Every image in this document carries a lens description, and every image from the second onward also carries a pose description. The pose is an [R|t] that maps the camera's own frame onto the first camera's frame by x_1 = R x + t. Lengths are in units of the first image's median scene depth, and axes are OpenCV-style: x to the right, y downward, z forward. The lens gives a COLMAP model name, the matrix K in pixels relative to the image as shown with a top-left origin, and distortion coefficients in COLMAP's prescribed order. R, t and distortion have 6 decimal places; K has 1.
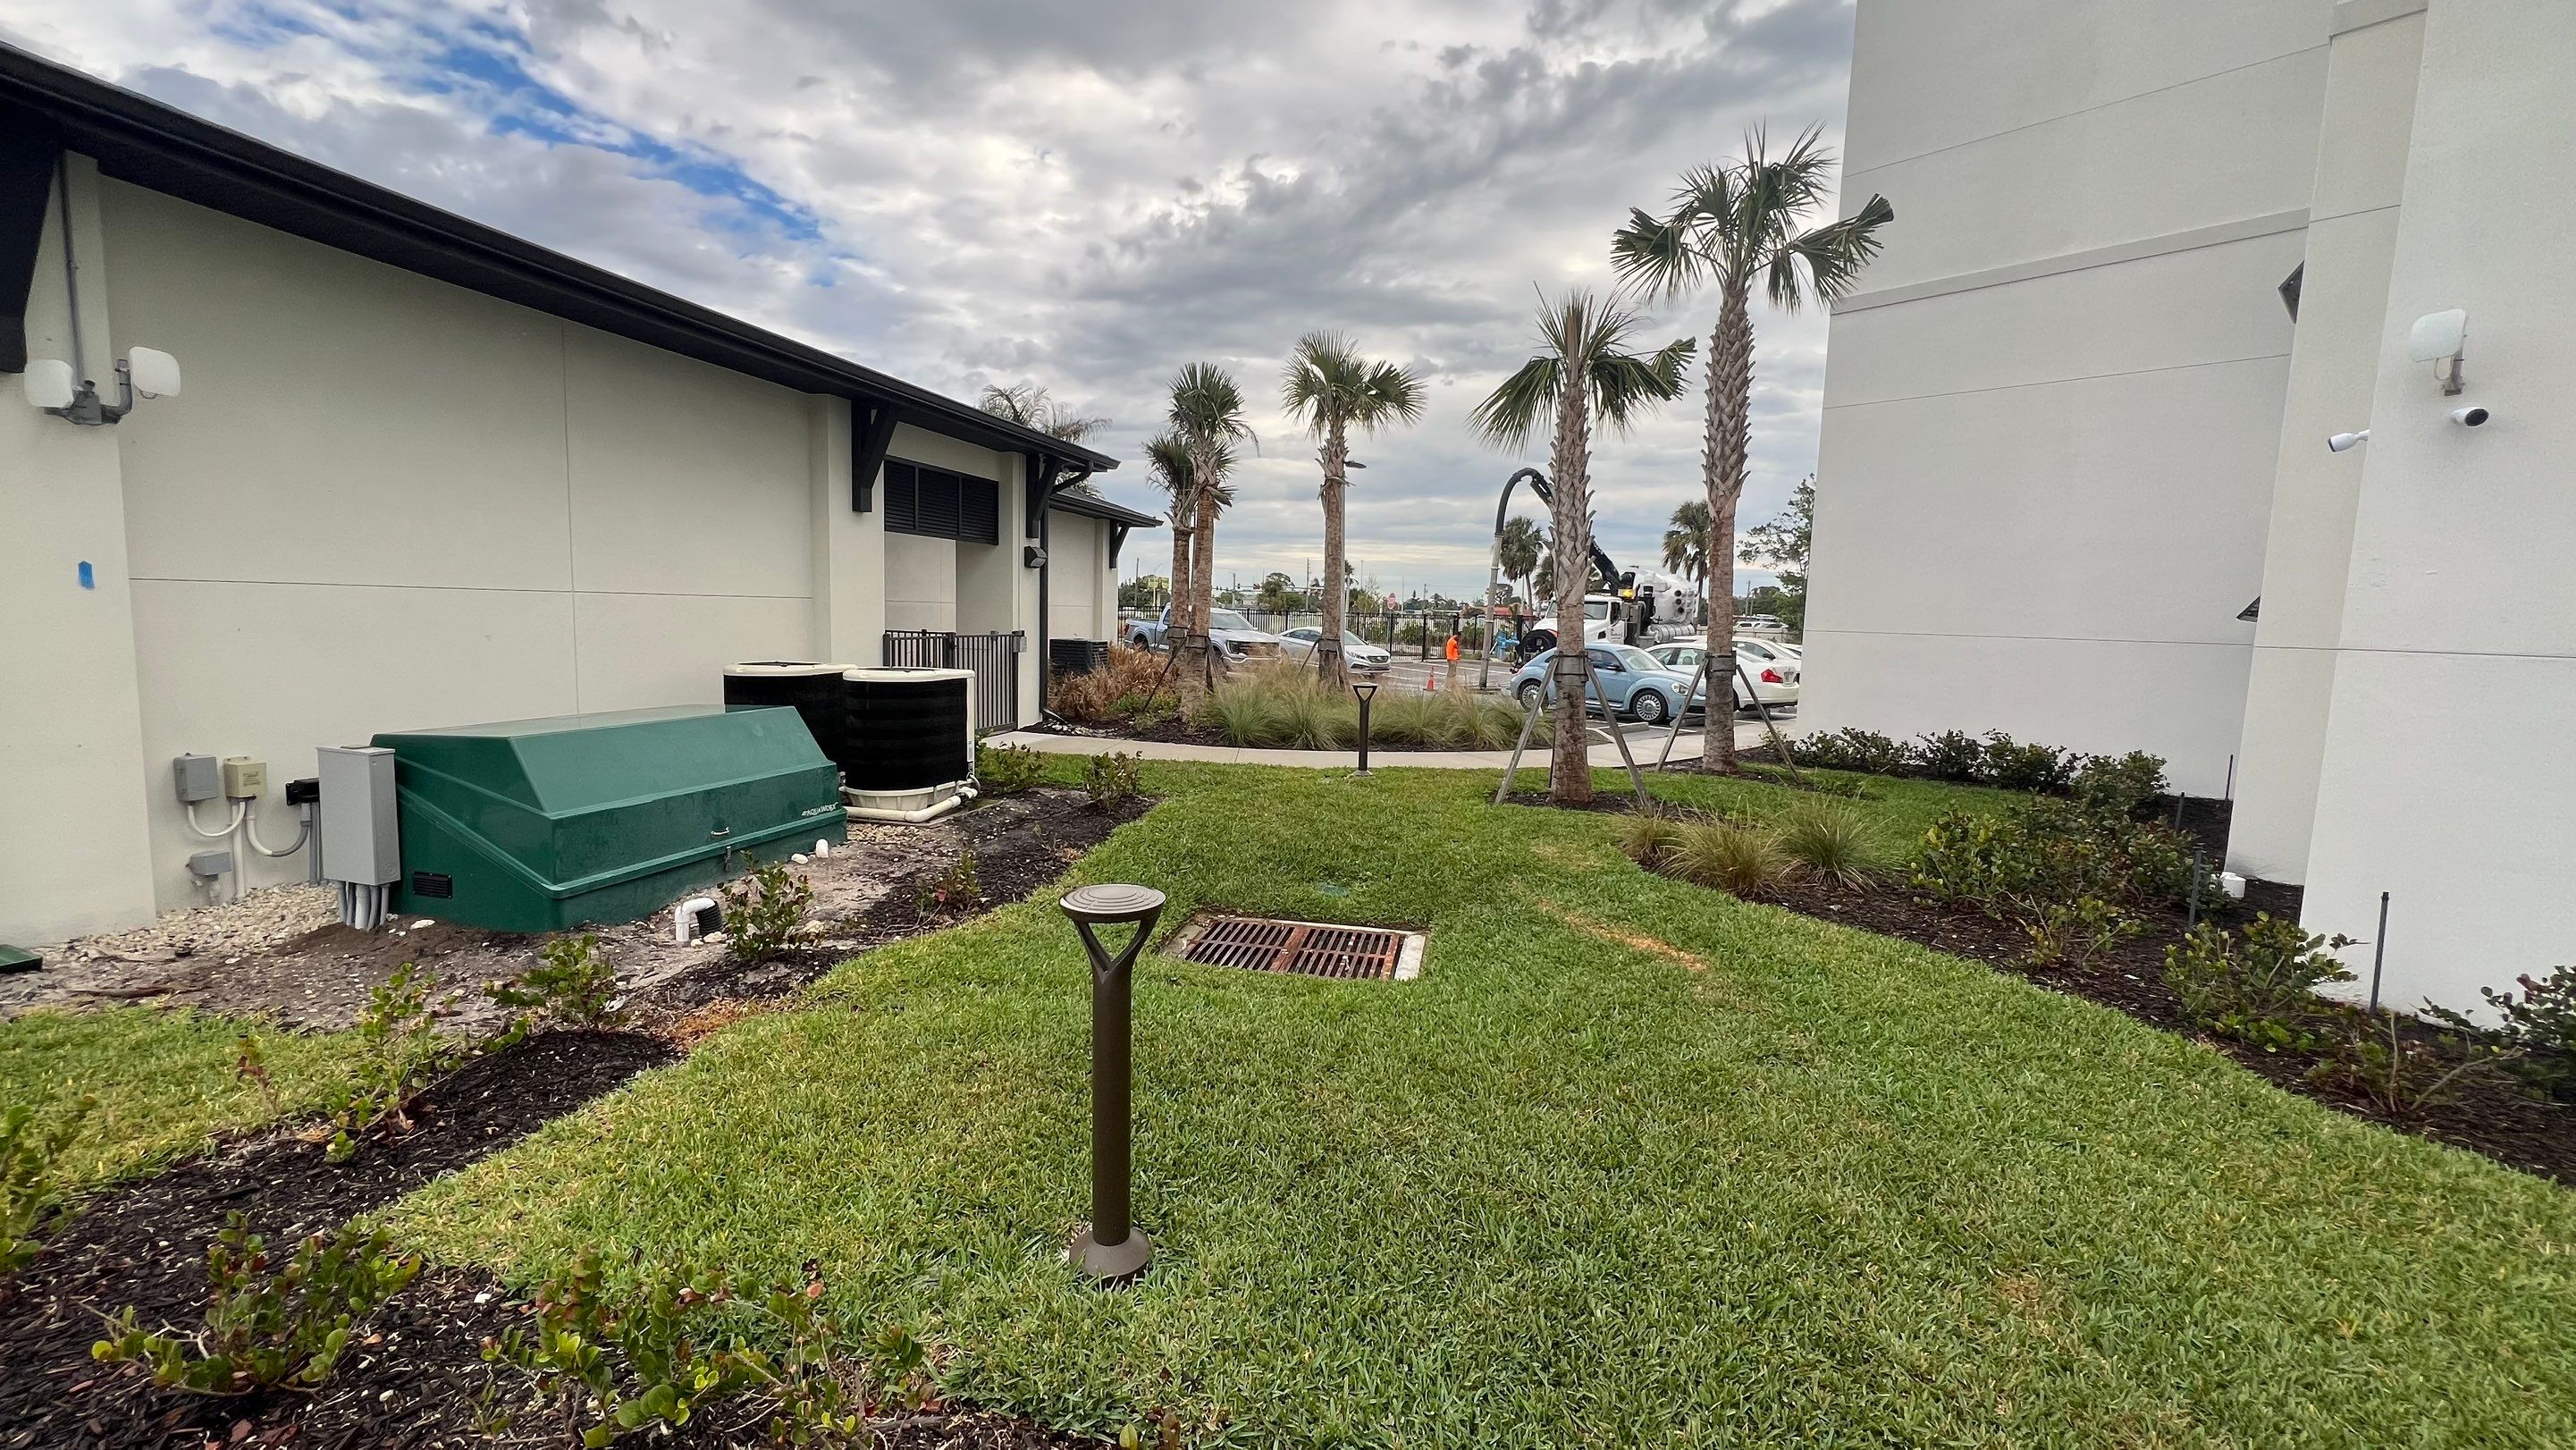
lens RADIAL K [[1026.4, 0, 1279.6], [0, 1026.4, 721.1], [0, 0, 1]] dist [-0.002788, 0.000624]
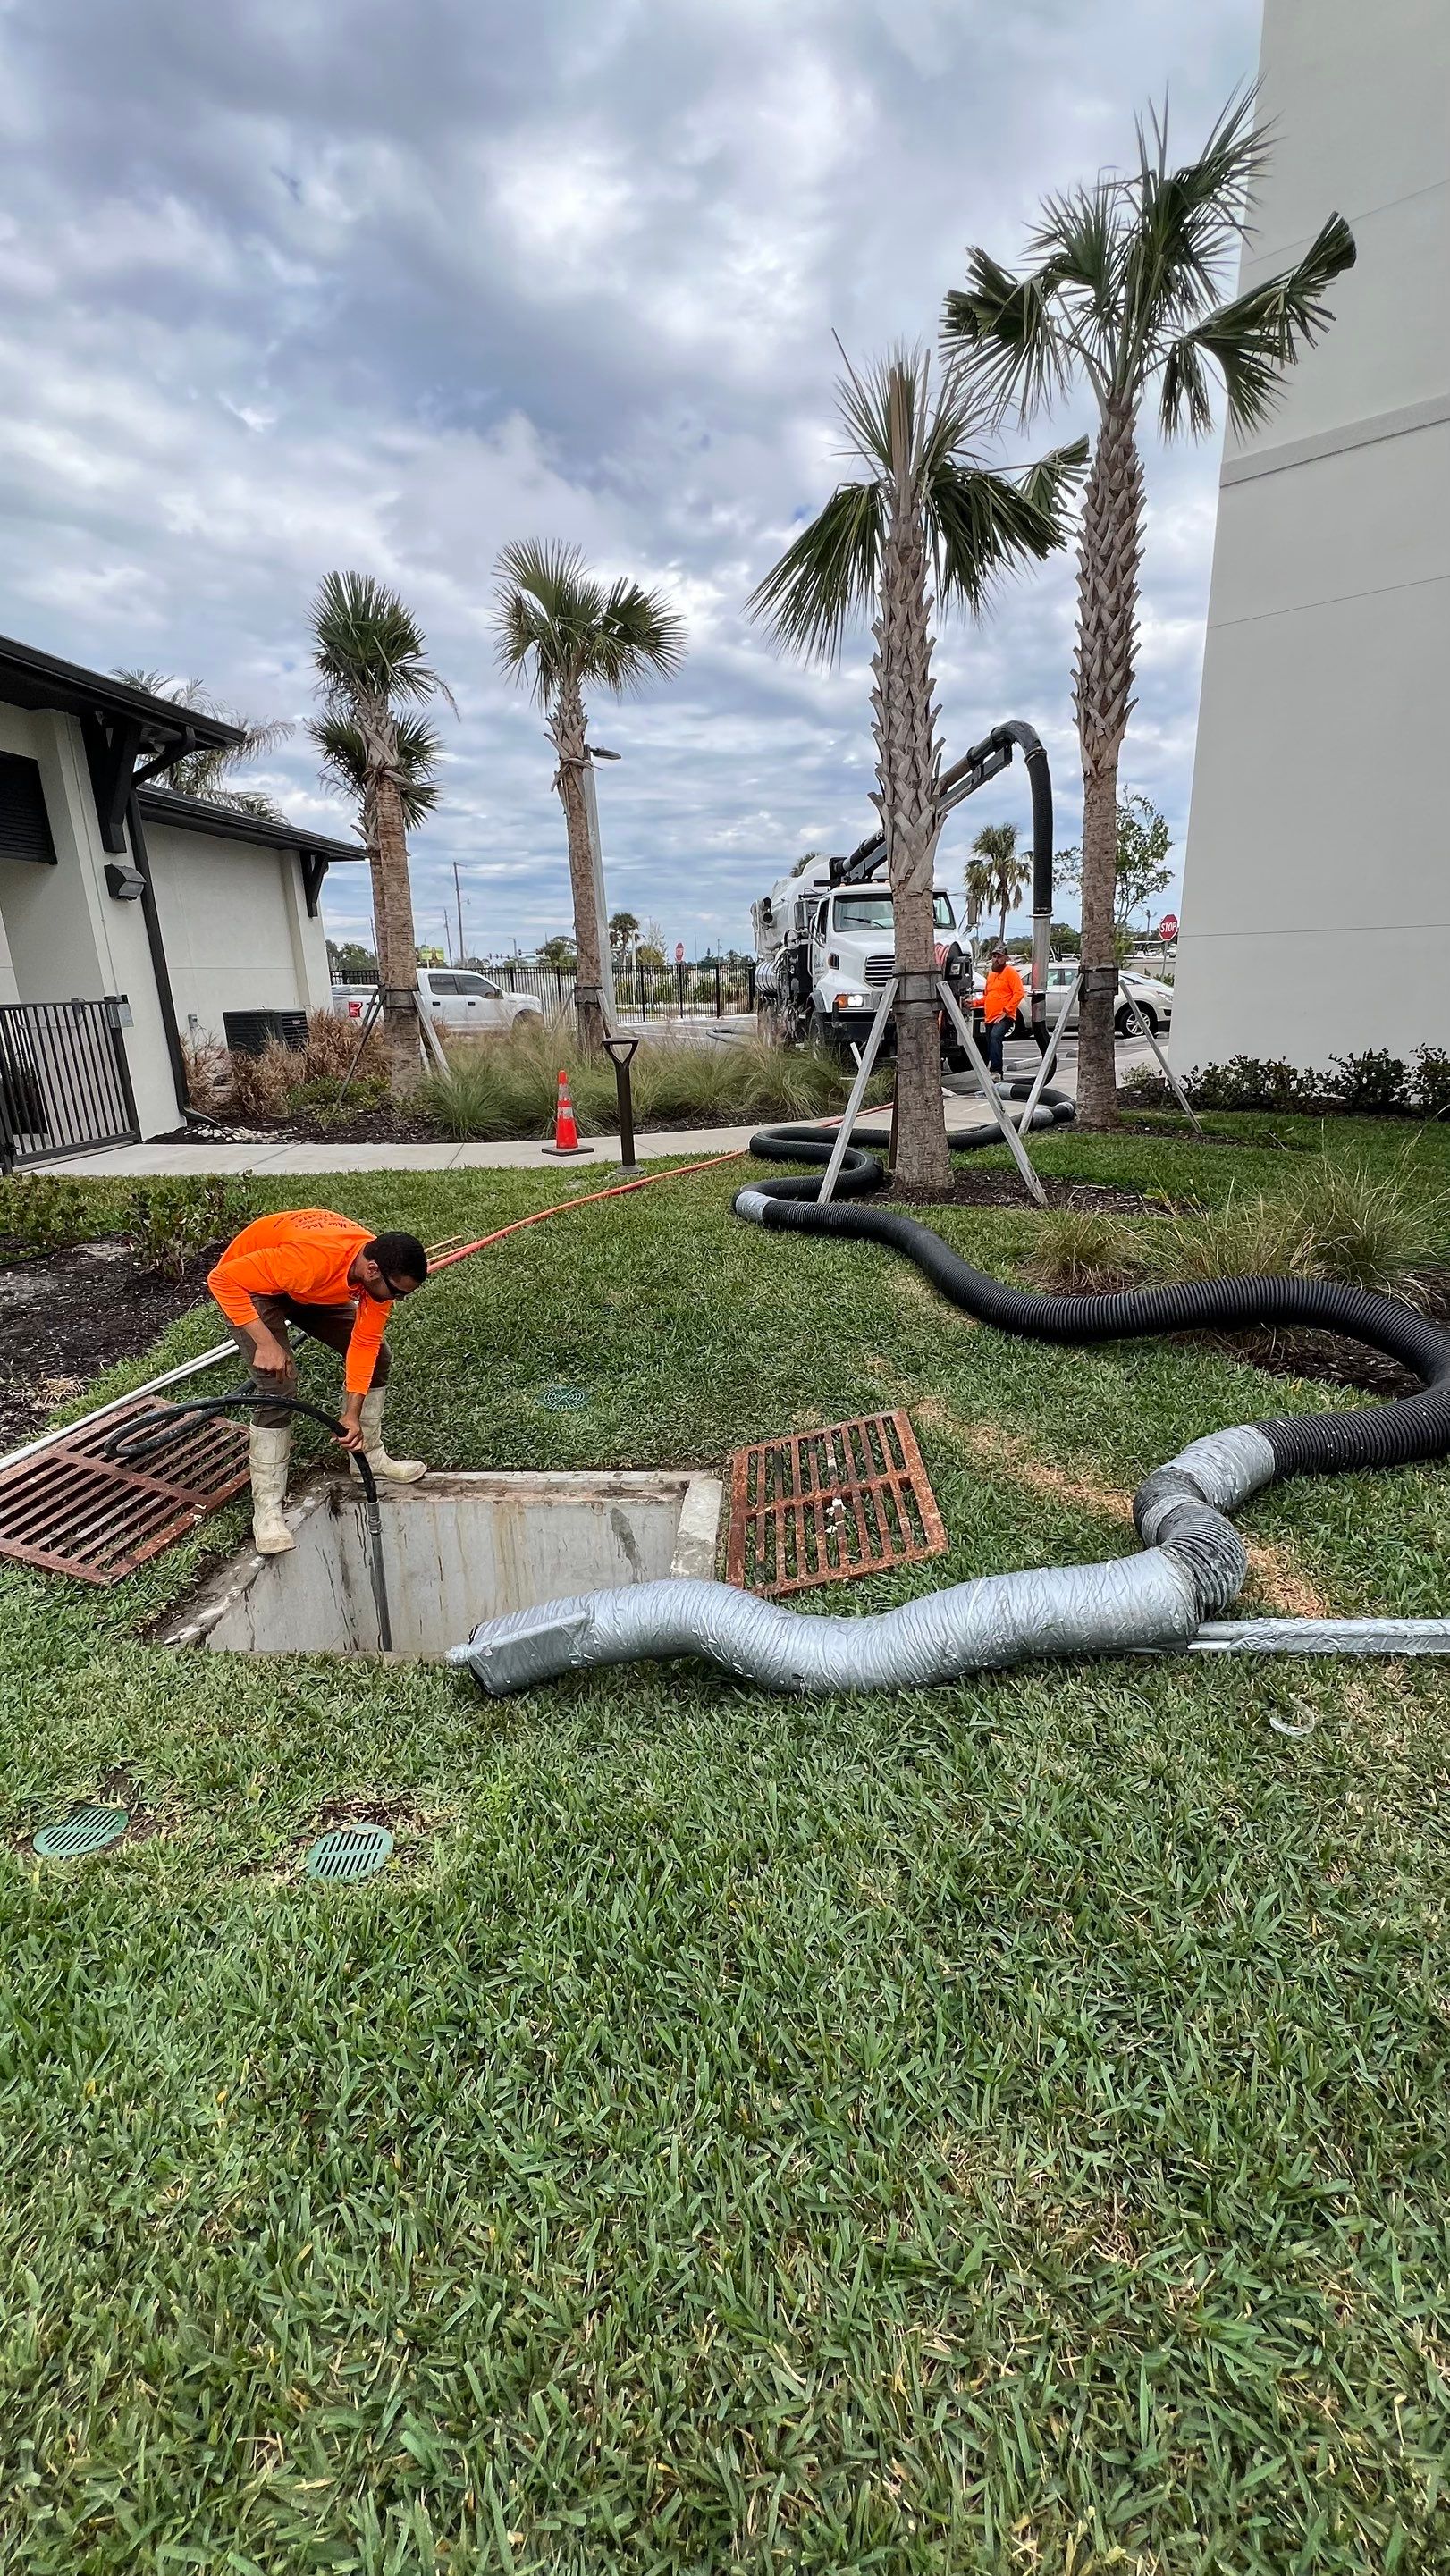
lens RADIAL K [[1028.5, 0, 728.9], [0, 1028.5, 1281.4], [0, 0, 1]] dist [-0.002837, 0.000634]
pose [[0.987516, -0.096630, 0.124401, 0.048537], [0.072338, 0.979732, 0.186795, -0.000065], [-0.139929, -0.175464, 0.974491, 0.266189]]
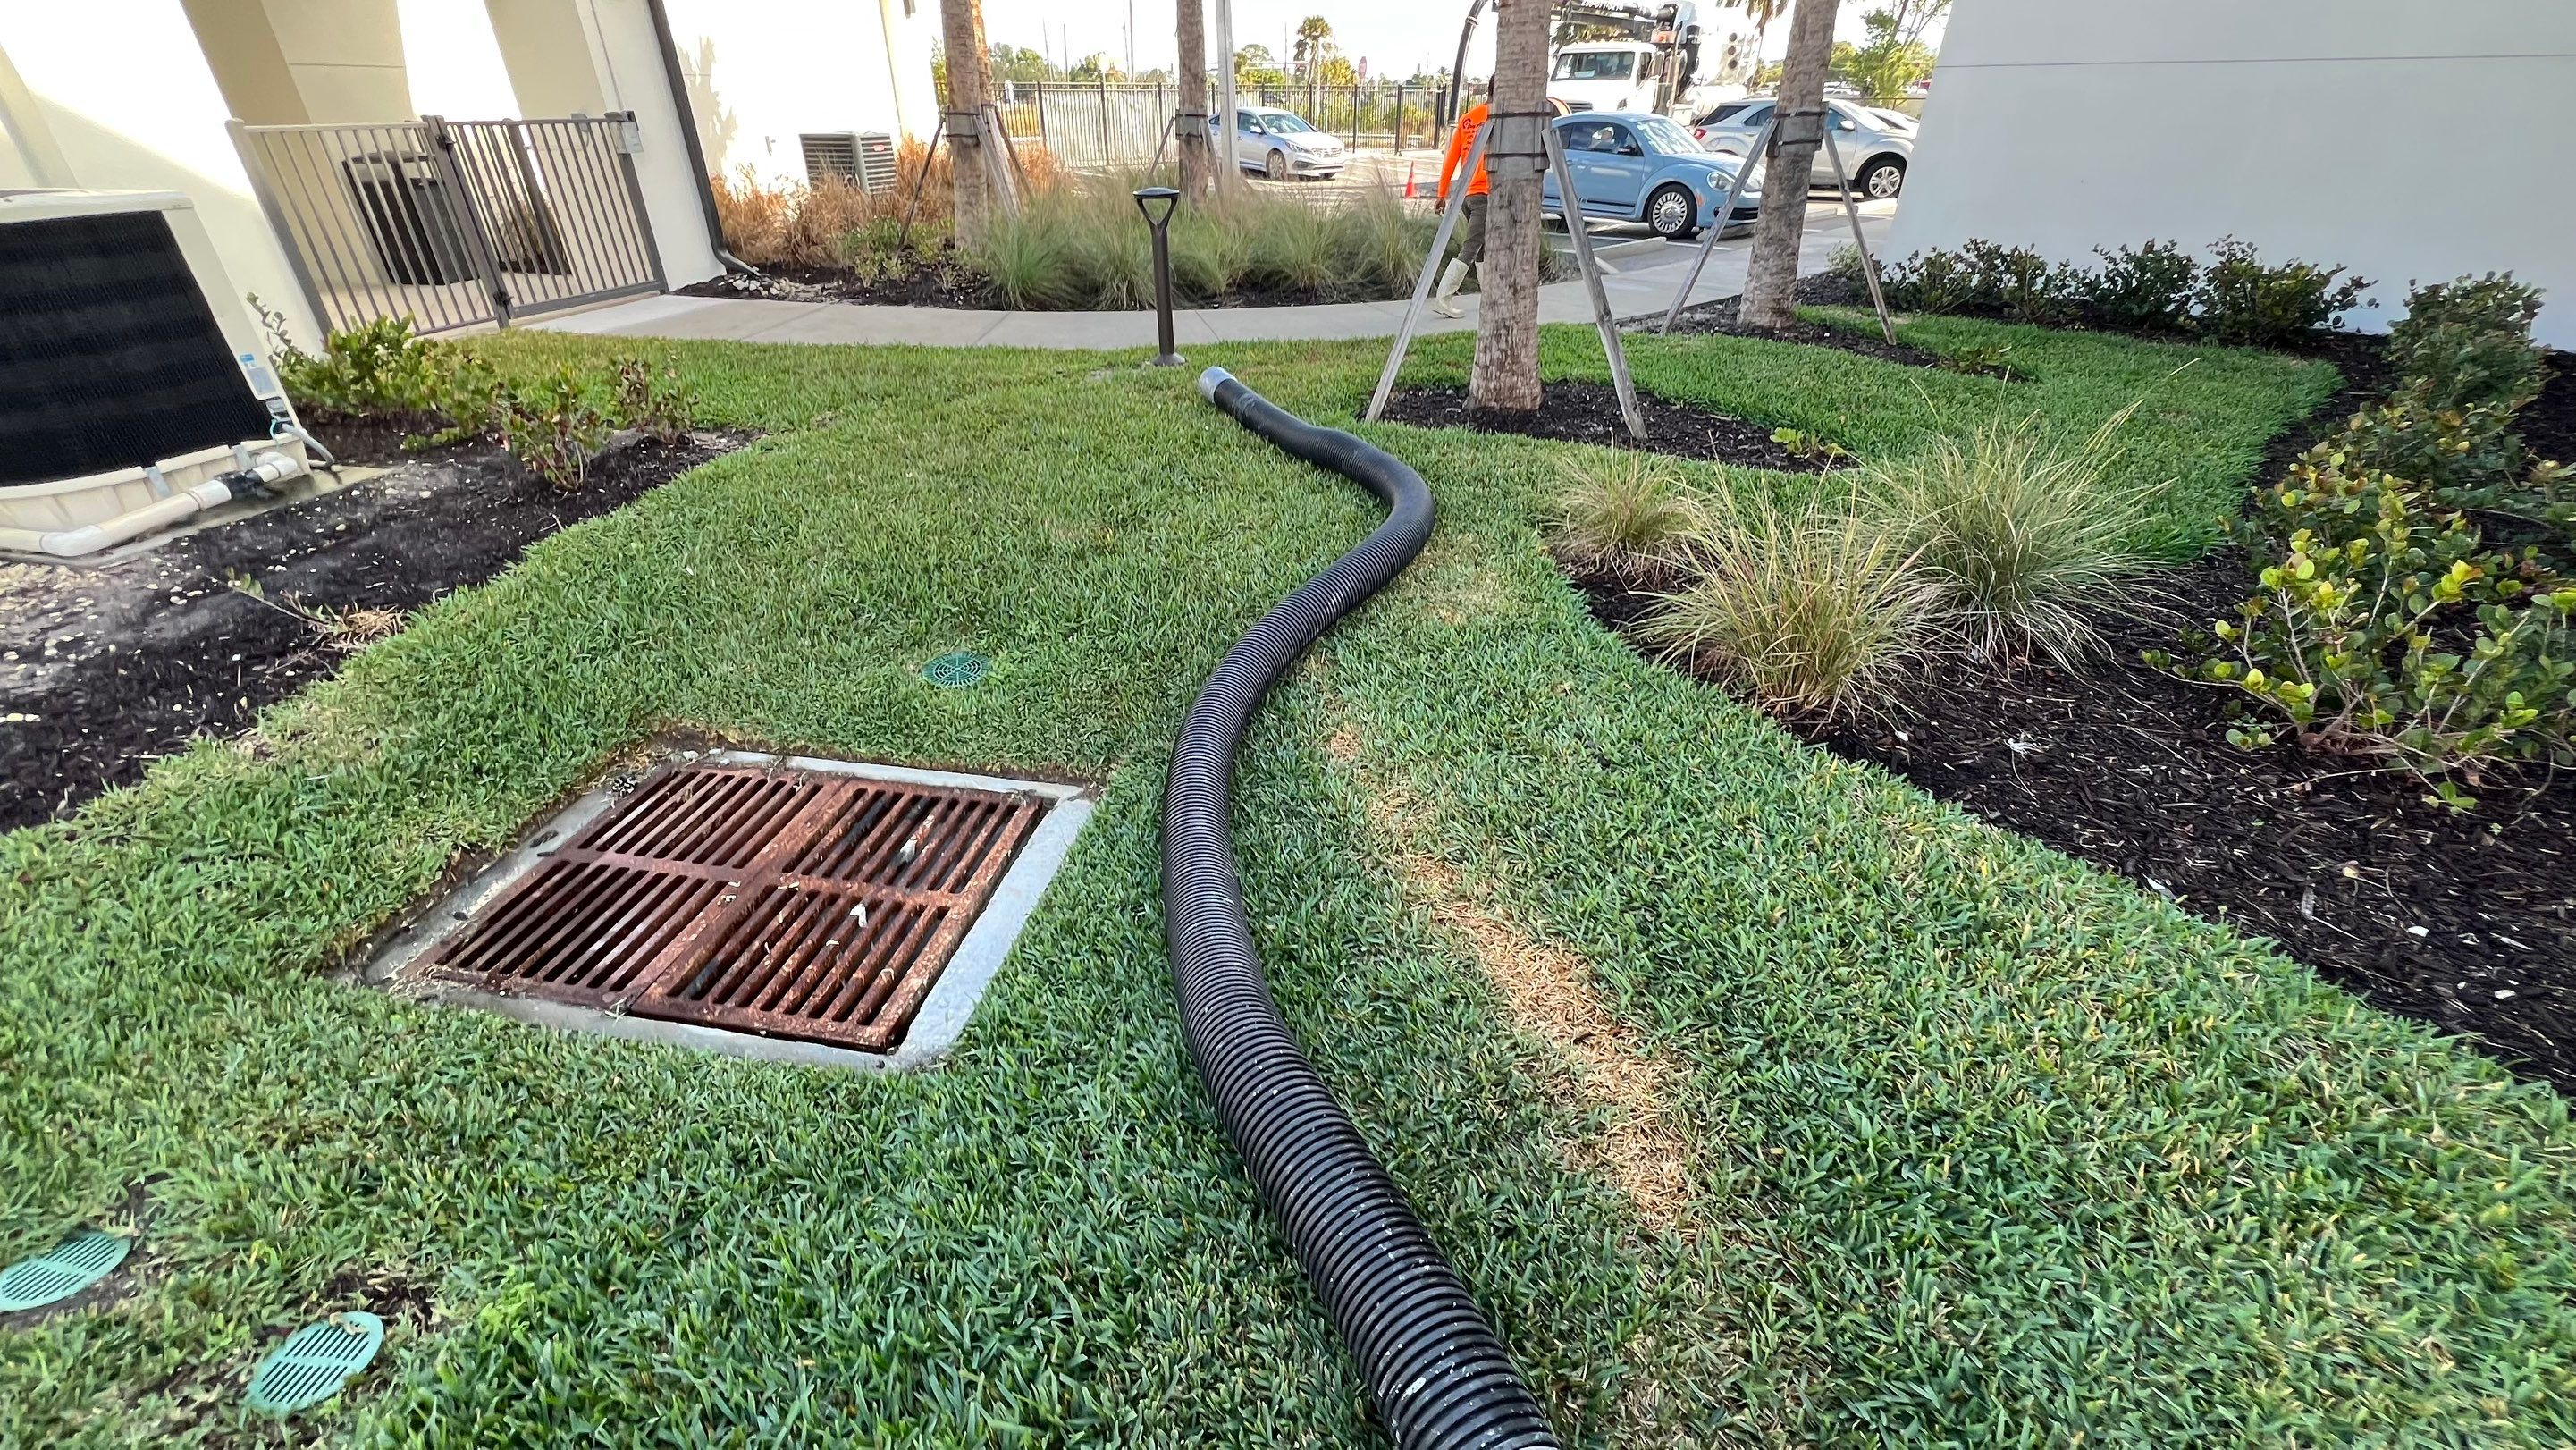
lens RADIAL K [[1028.5, 0, 1282.6], [0, 1028.5, 720.1], [0, 0, 1]] dist [-0.002837, 0.000634]
pose [[0.999343, -0.036143, -0.002568, 0.128338], [0.033820, 0.904975, 0.424119, -0.009424], [-0.013005, -0.423928, 0.905603, 0.335250]]
